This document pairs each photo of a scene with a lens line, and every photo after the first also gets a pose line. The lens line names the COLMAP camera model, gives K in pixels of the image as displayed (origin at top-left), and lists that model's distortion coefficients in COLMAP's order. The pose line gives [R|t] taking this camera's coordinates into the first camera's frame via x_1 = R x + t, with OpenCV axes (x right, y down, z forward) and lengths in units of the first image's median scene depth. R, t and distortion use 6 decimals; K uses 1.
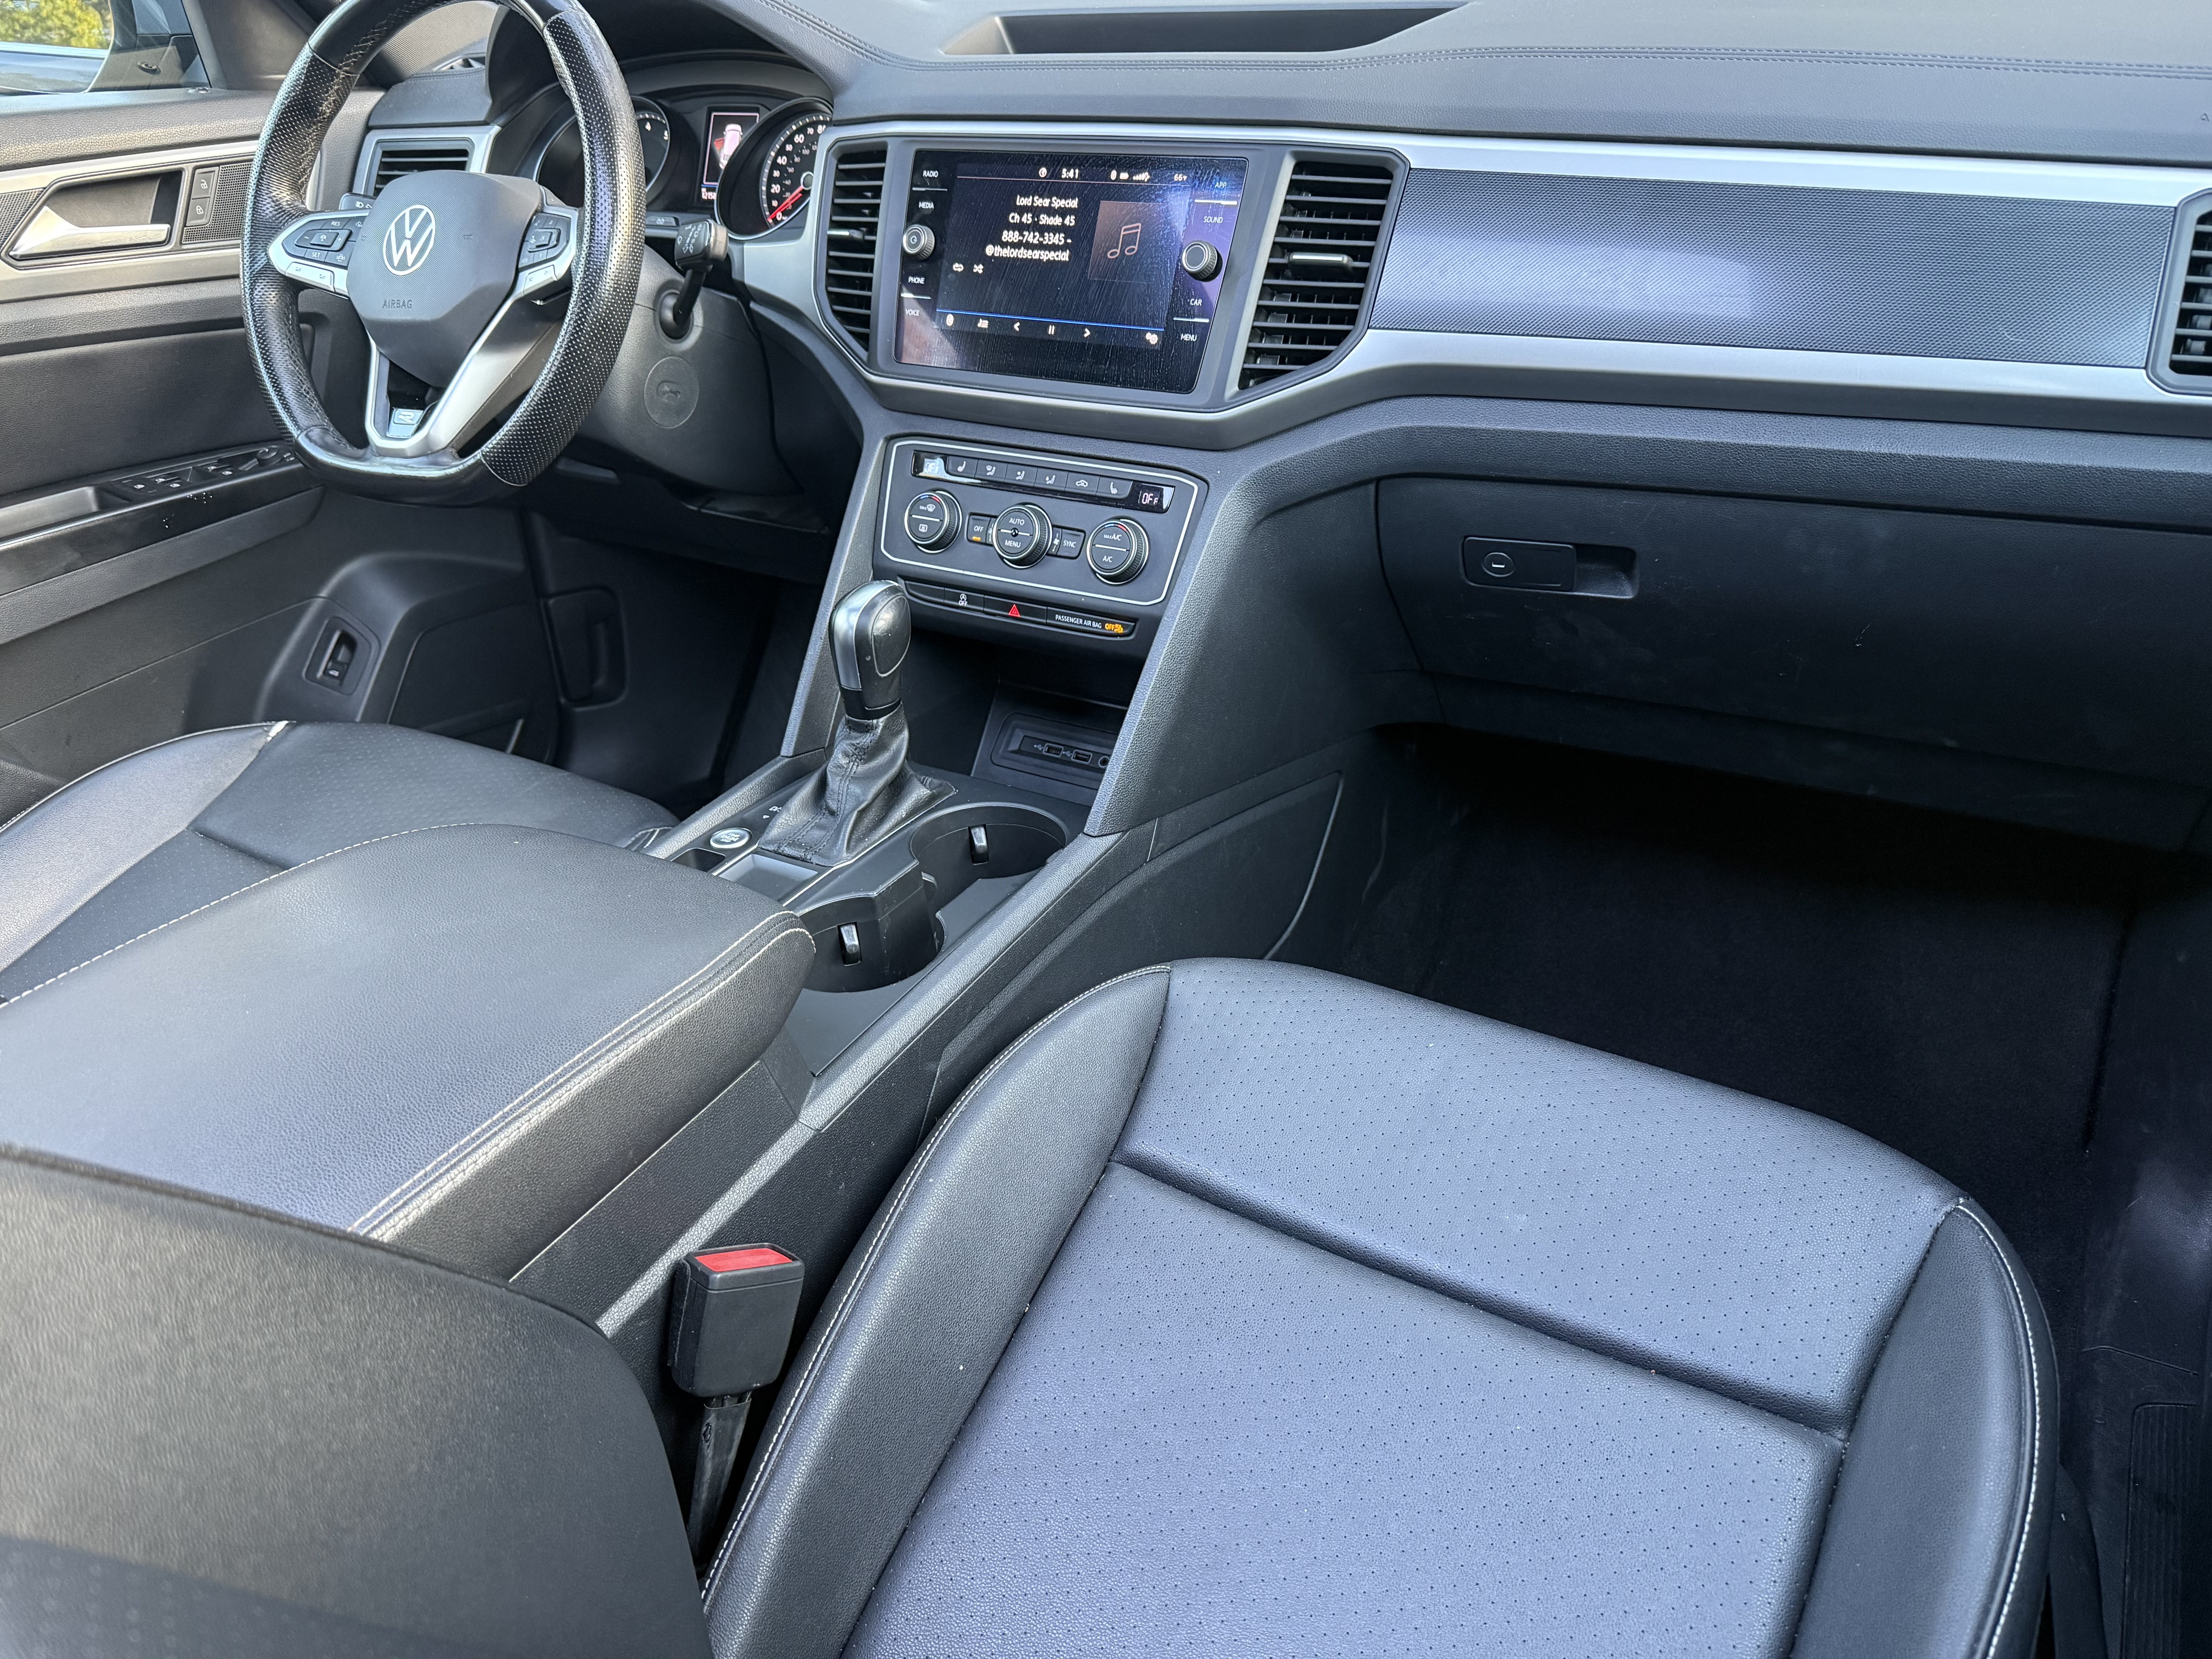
lens RADIAL K [[1537.9, 0, 1105.2], [0, 1537.9, 870.4], [0, 0, 1]] dist [0.078514, -0.129696]
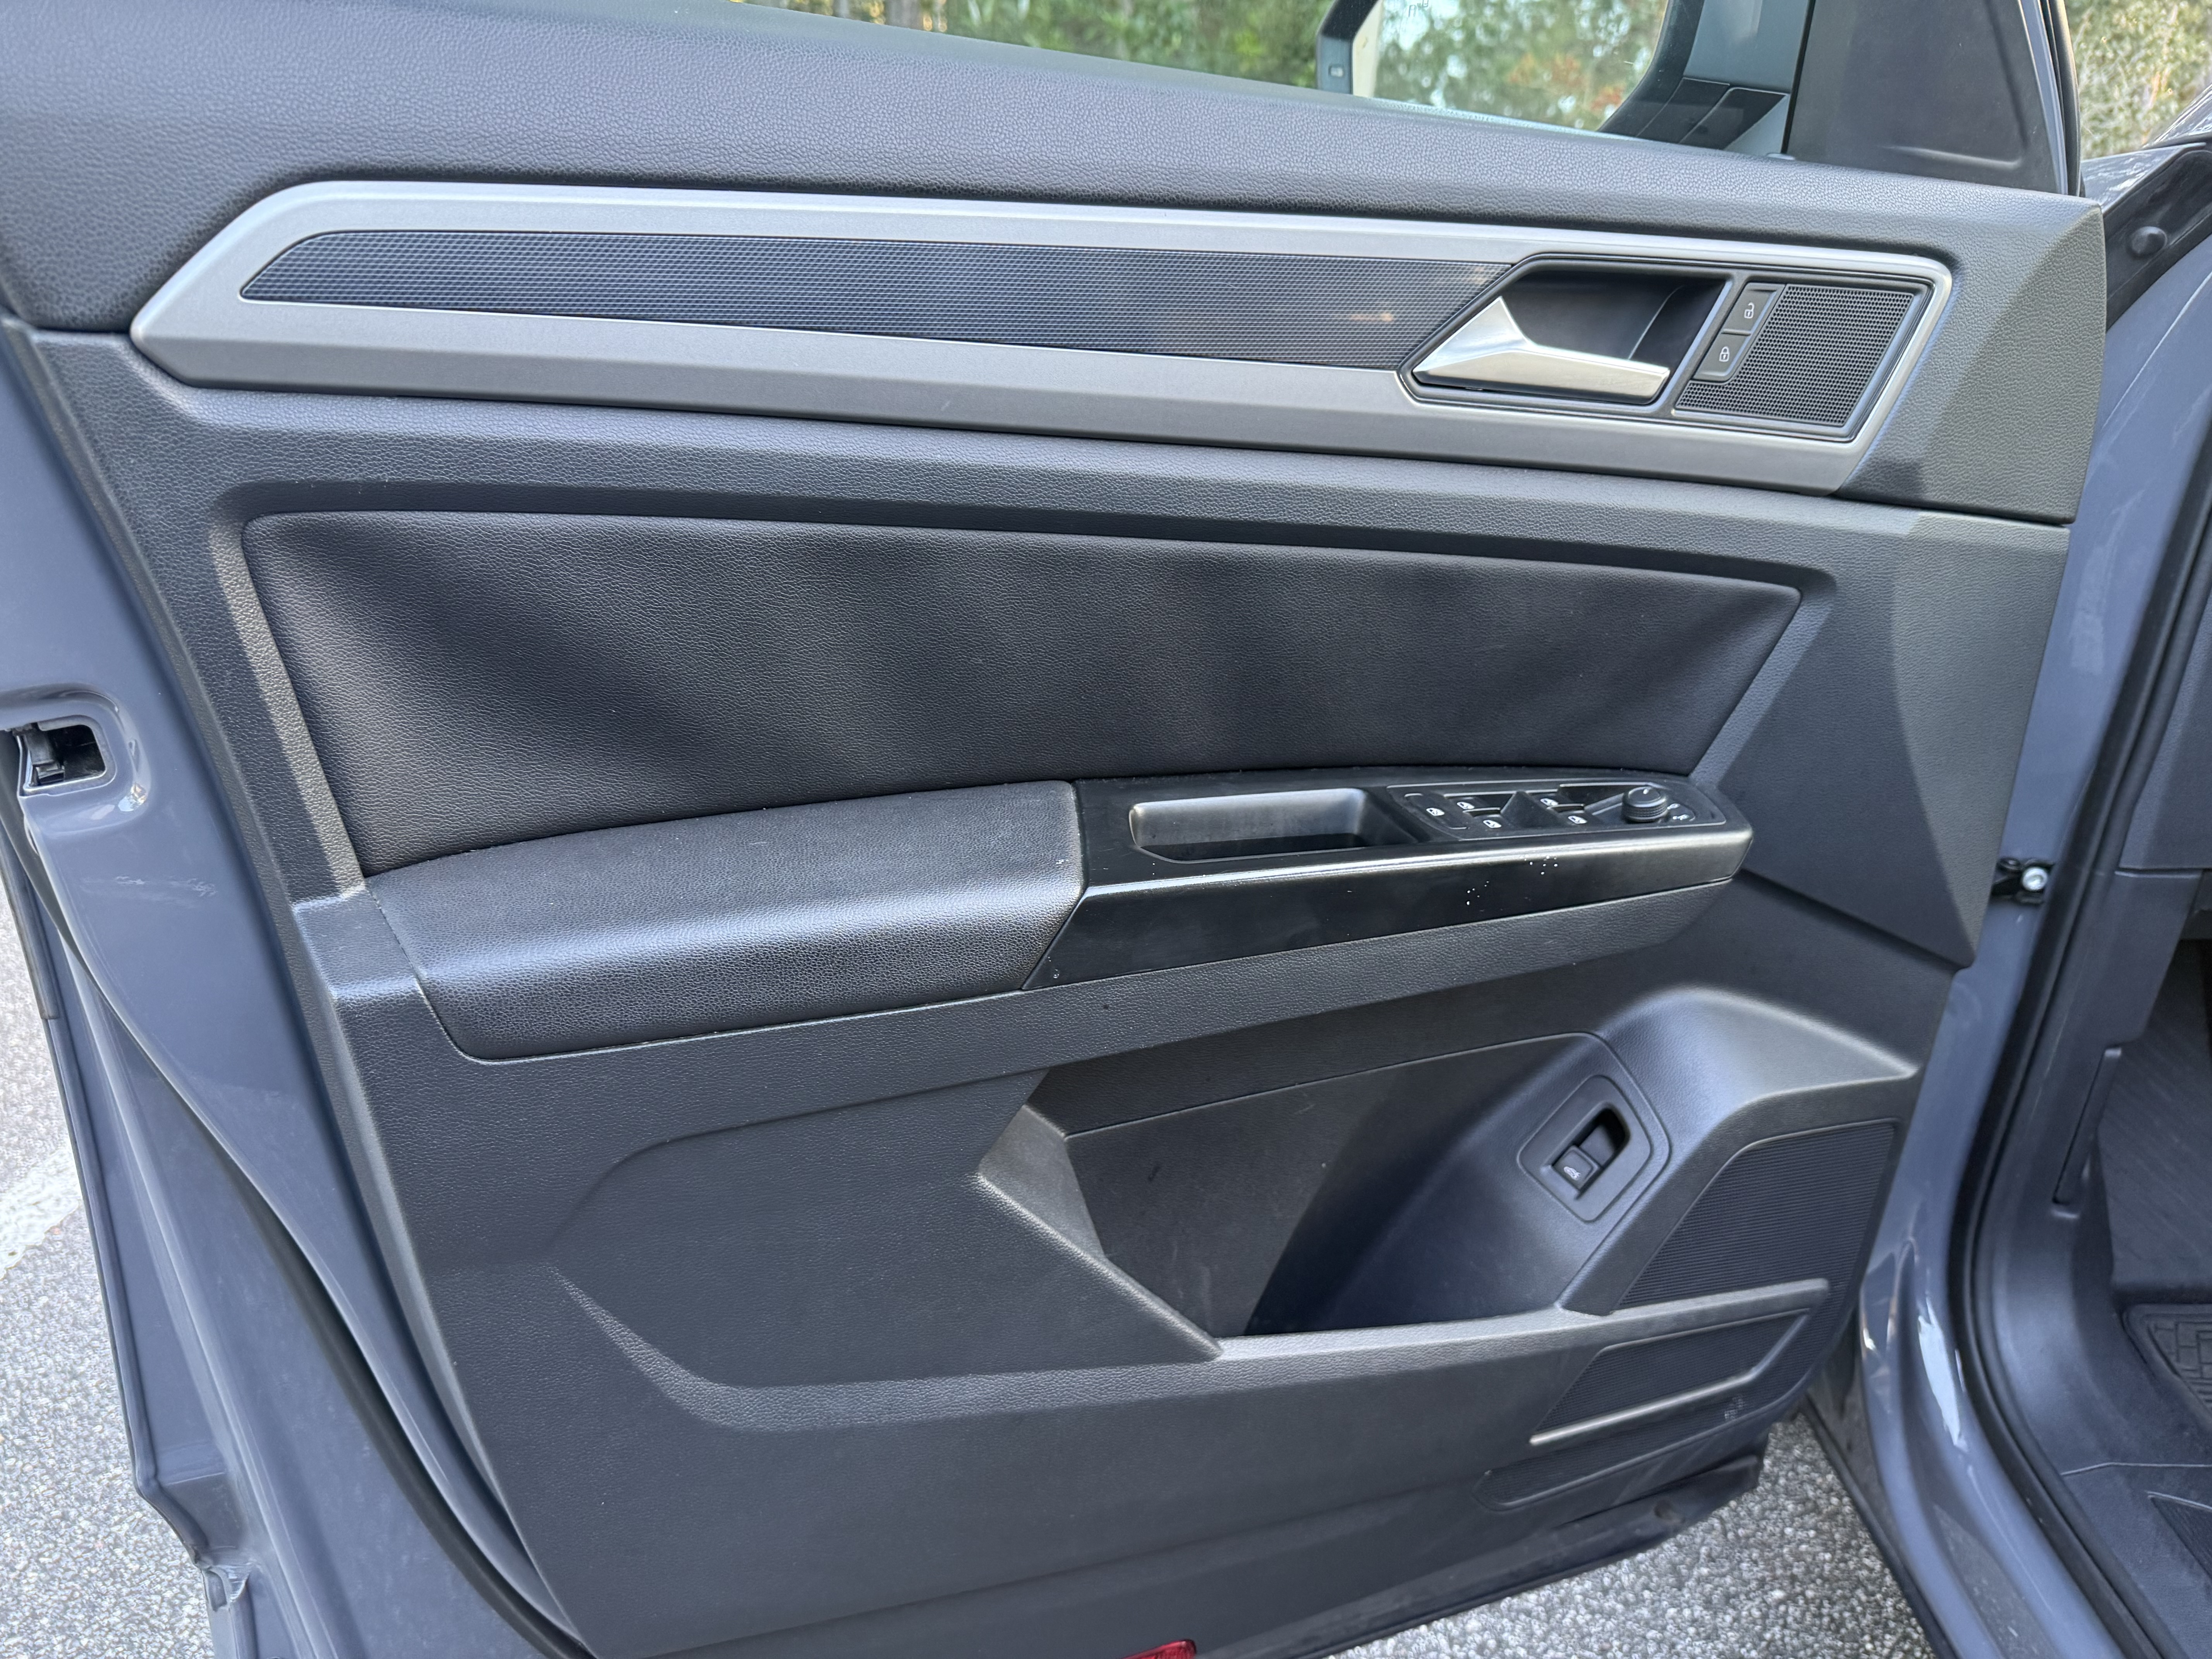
lens RADIAL K [[1564.9, 0, 1116.0], [0, 1564.9, 833.1], [0, 0, 1]] dist [0.074027, -0.095512]
pose [[0.804501, 0.263393, -0.532355, -0.534835], [-0.360179, 0.929035, -0.084649, -0.197416], [0.472280, 0.259843, 0.842278, 0.624379]]
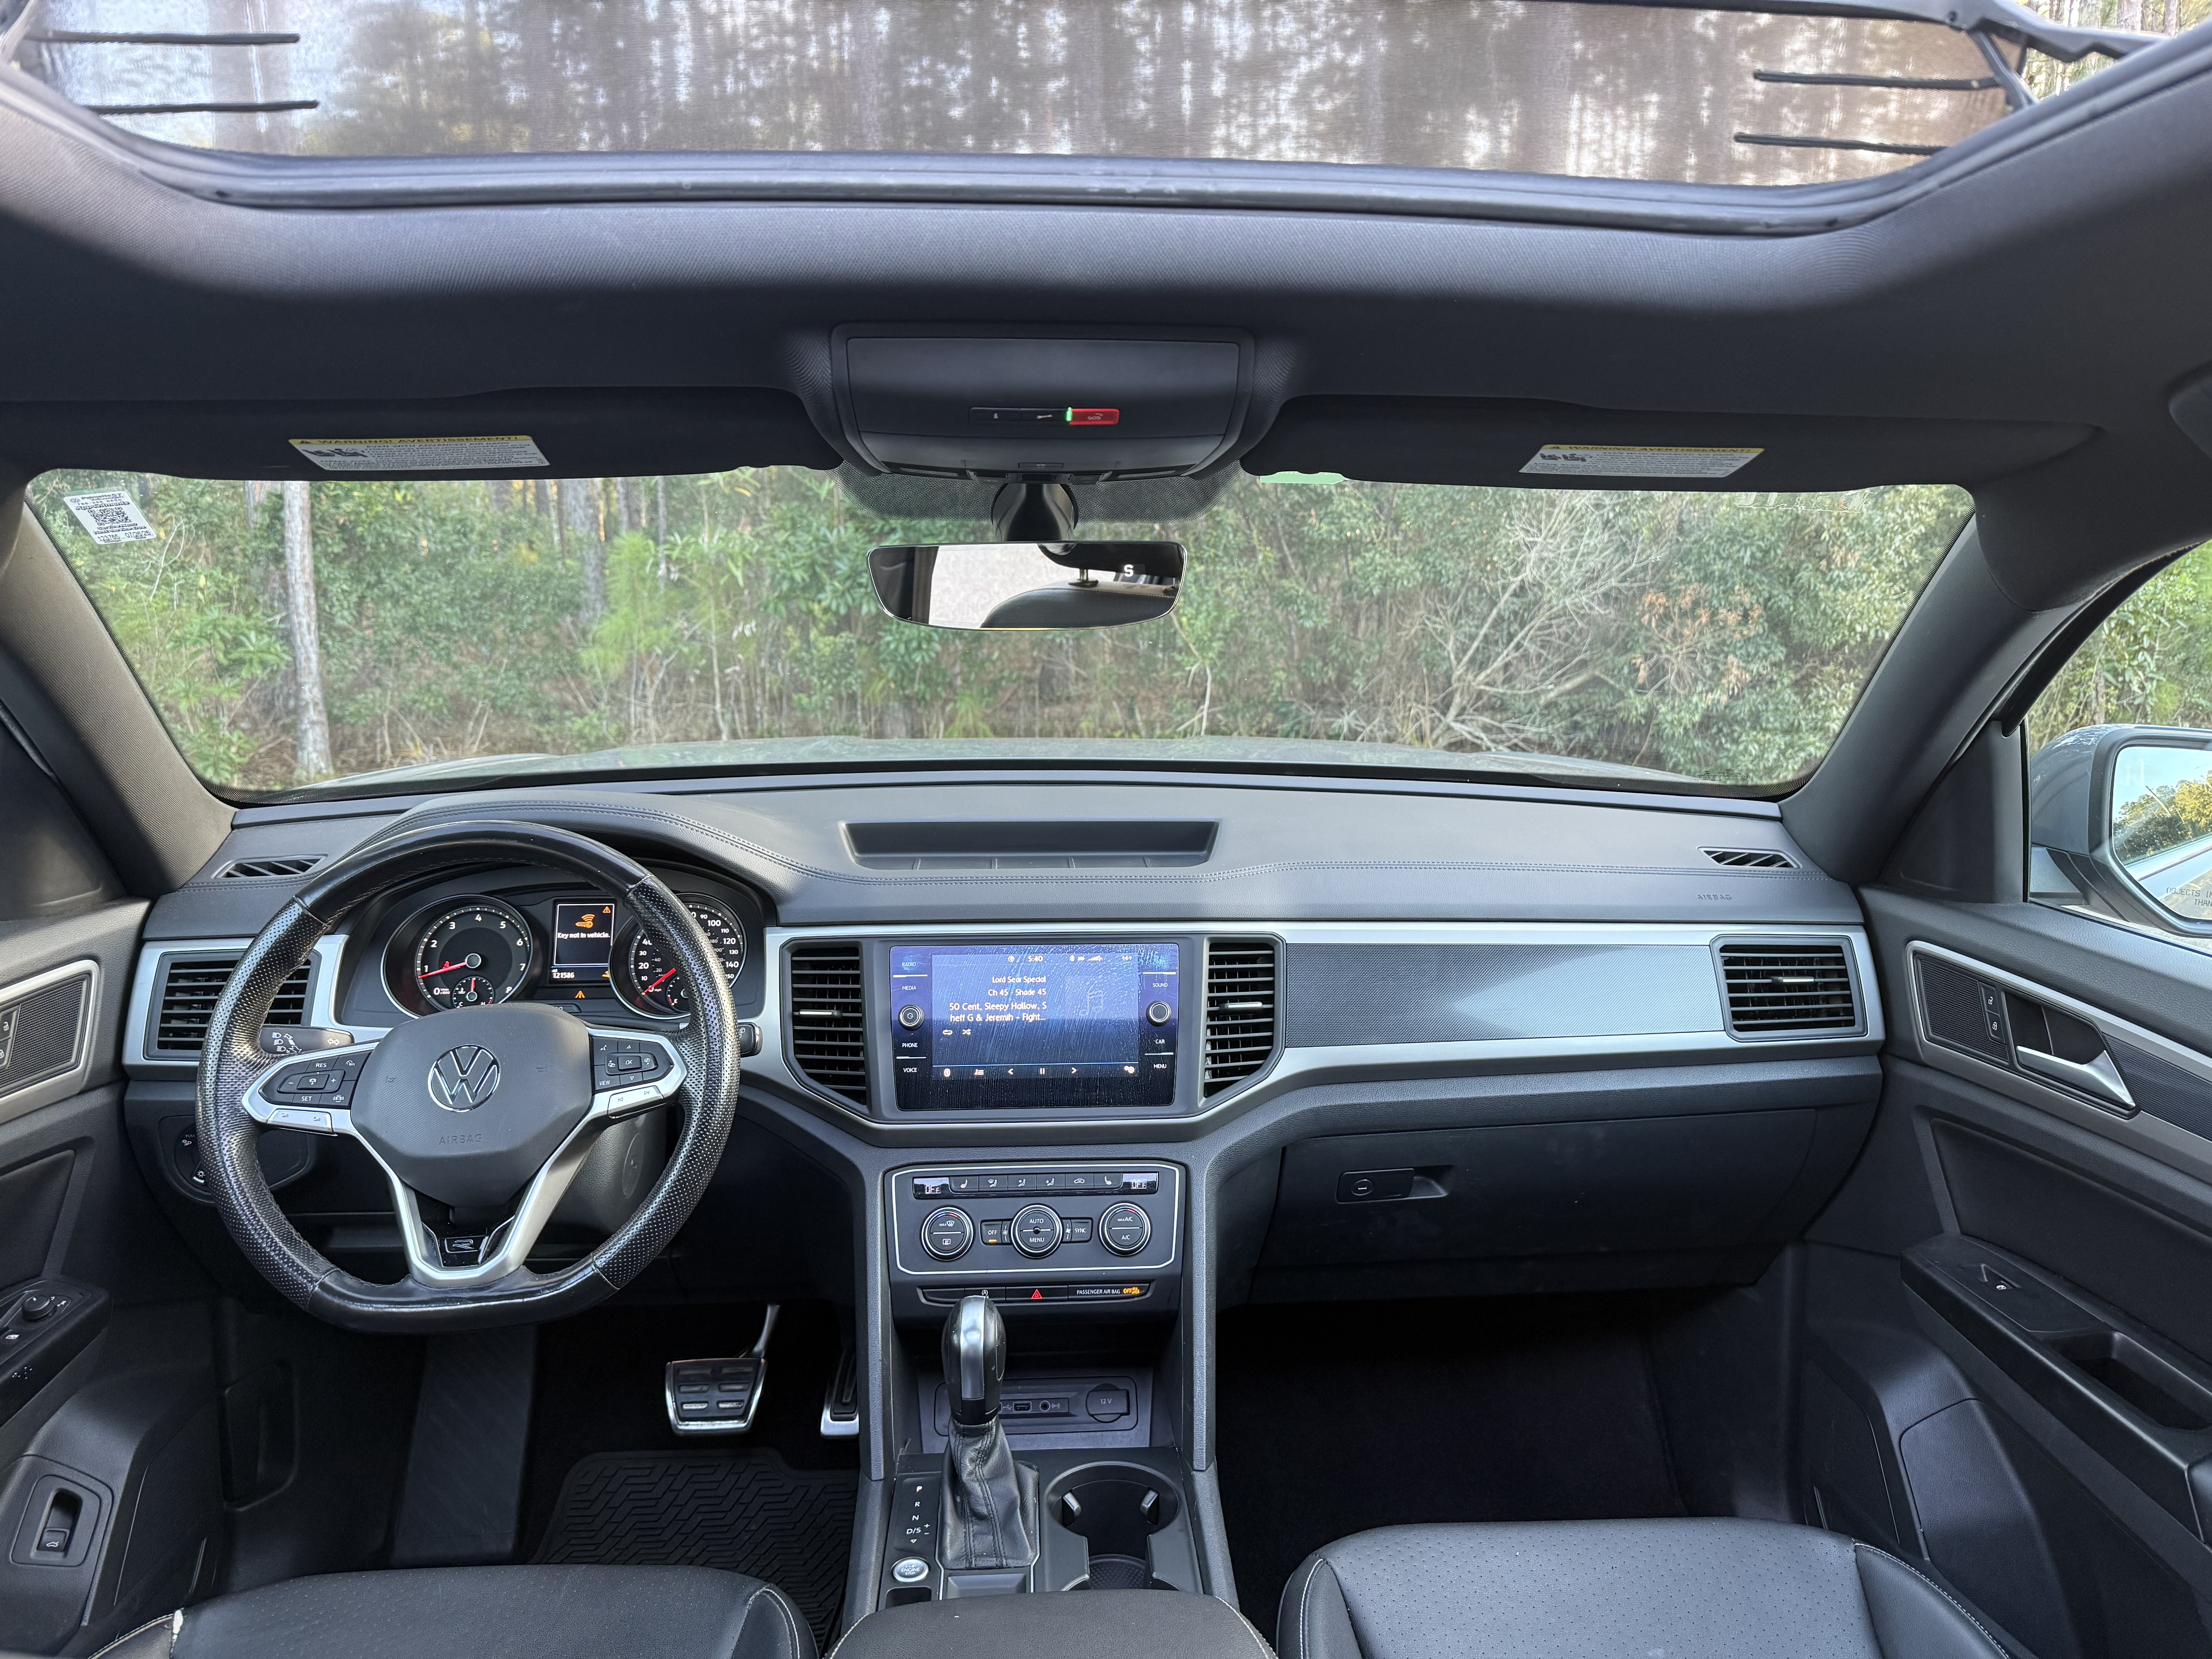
lens RADIAL K [[1564.9, 0, 1116.0], [0, 1564.9, 833.1], [0, 0, 1]] dist [0.074027, -0.095512]
pose [[0.830933, -0.066286, 0.552410, -0.691898], [0.252787, 0.929458, -0.268711, -0.162886], [-0.495630, 0.362923, 0.789074, -0.144719]]
